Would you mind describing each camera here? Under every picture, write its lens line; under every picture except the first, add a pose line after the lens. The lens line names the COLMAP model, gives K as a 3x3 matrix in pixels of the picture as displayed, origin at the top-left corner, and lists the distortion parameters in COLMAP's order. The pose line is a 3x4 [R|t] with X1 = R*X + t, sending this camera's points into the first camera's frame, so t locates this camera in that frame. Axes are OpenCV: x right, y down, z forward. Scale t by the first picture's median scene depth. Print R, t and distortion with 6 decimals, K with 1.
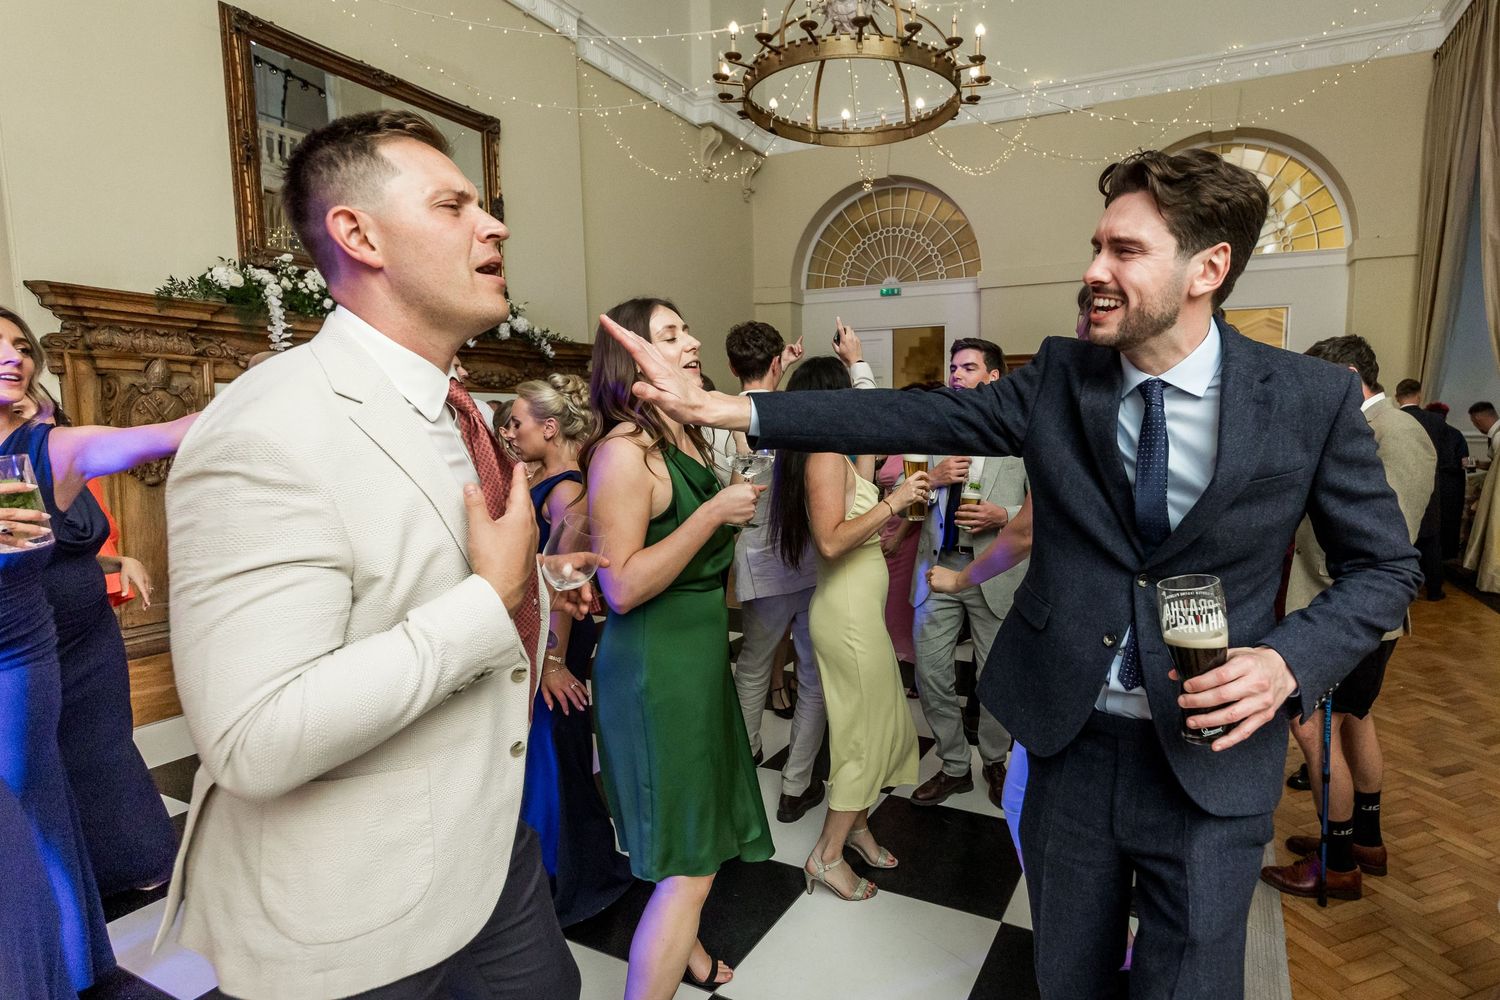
lens RADIAL K [[794.6, 0, 750.0], [0, 794.6, 500.0], [0, 0, 1]] dist [0.017837, 0.000389]
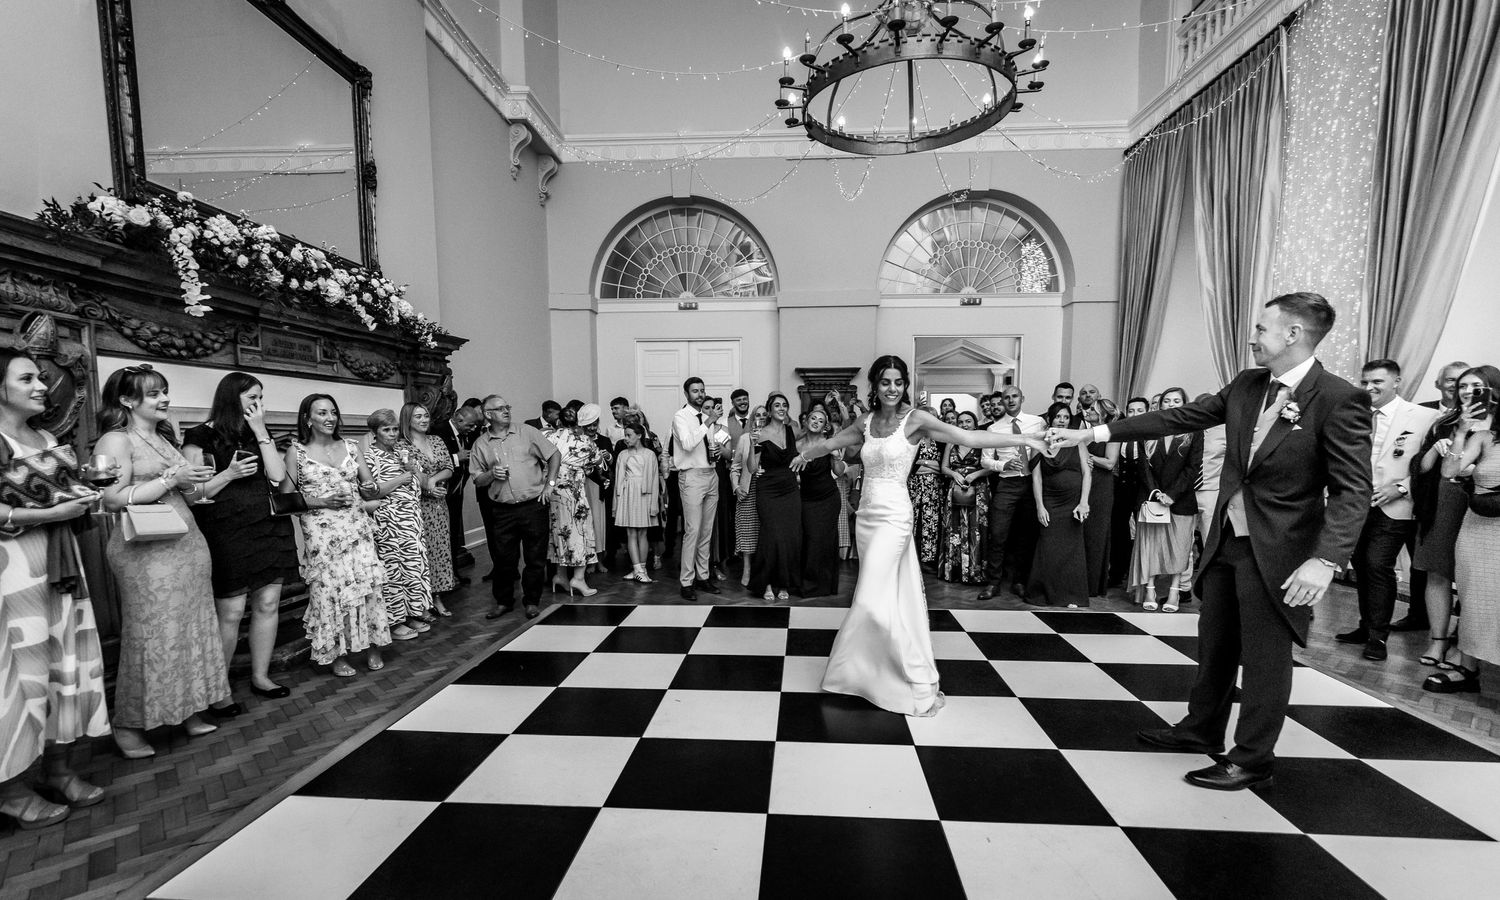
lens RADIAL K [[746.9, 0, 751.1], [0, 746.9, 502.6], [0, 0, 1]] dist [-0.003447, 0.010033]
pose [[0.938001, -0.027950, 0.345503, -0.215125], [0.029405, 0.999567, 0.001030, 0.003394], [-0.345382, 0.009193, 0.938417, 0.094769]]
